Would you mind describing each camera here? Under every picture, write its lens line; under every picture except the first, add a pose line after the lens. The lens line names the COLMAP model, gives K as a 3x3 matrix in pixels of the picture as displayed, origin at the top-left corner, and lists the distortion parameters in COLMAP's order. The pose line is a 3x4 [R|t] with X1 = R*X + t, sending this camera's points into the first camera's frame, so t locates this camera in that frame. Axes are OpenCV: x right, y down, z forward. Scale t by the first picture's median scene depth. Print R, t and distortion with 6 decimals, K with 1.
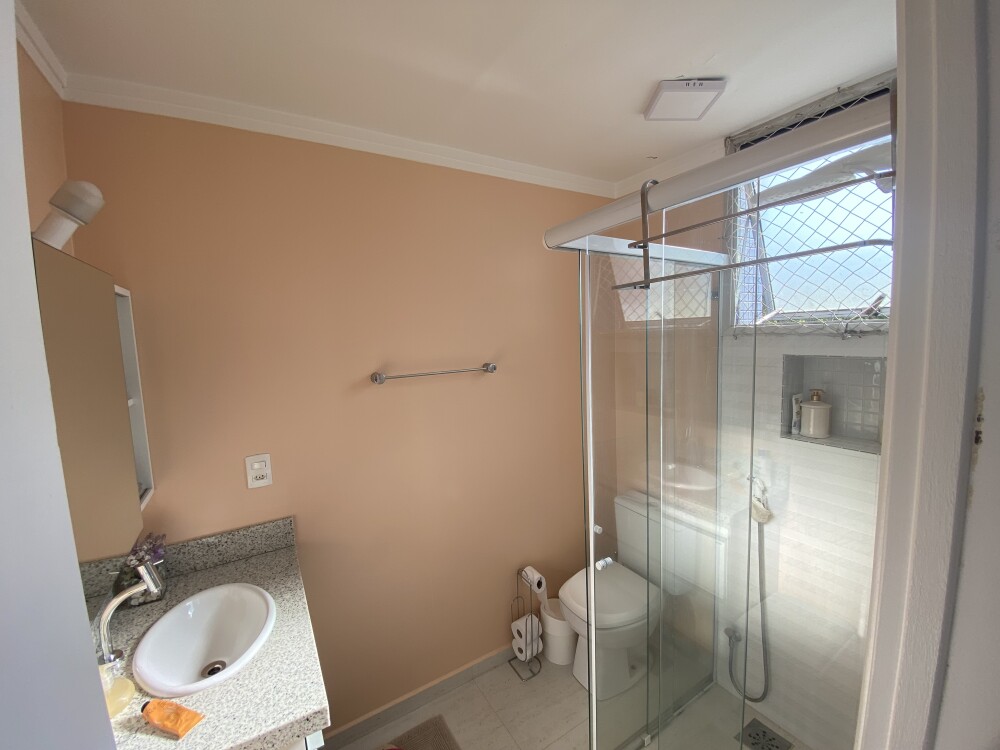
lens RADIAL K [[406.6, 0, 500.0], [0, 406.6, 375.0], [0, 0, 1]] dist [0.024819, -0.023560]
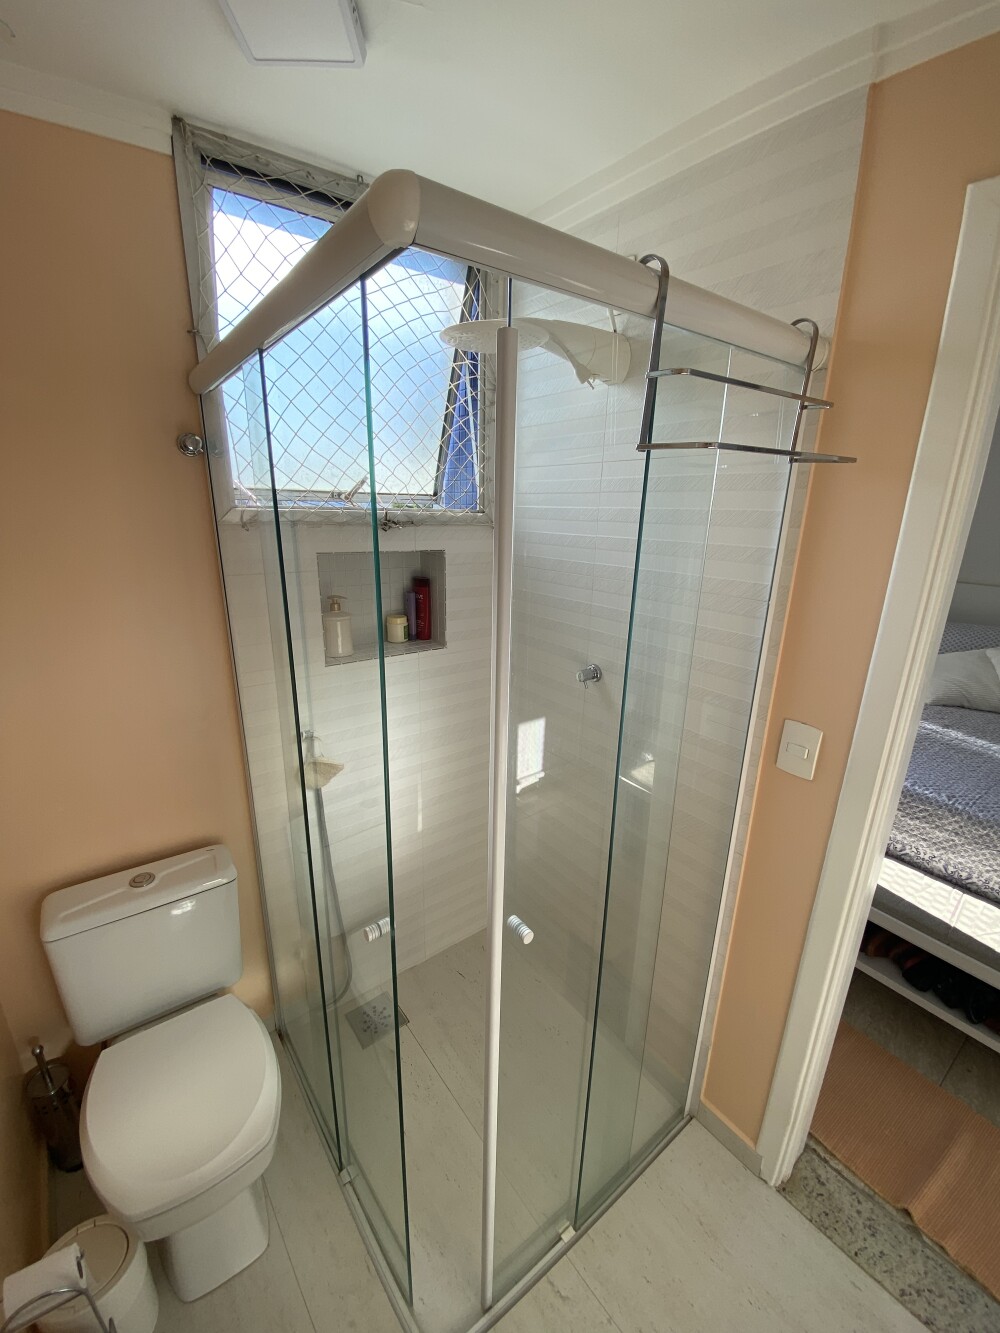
lens RADIAL K [[542.1, 0, 505.2], [0, 542.1, 666.4], [0, 0, 1]] dist [0.024819, -0.023560]
pose [[-0.079806, -0.250178, 0.964905, -0.316490], [0.075736, 0.963673, 0.256122, -0.082222], [-0.993929, 0.093518, -0.057959, 0.801266]]
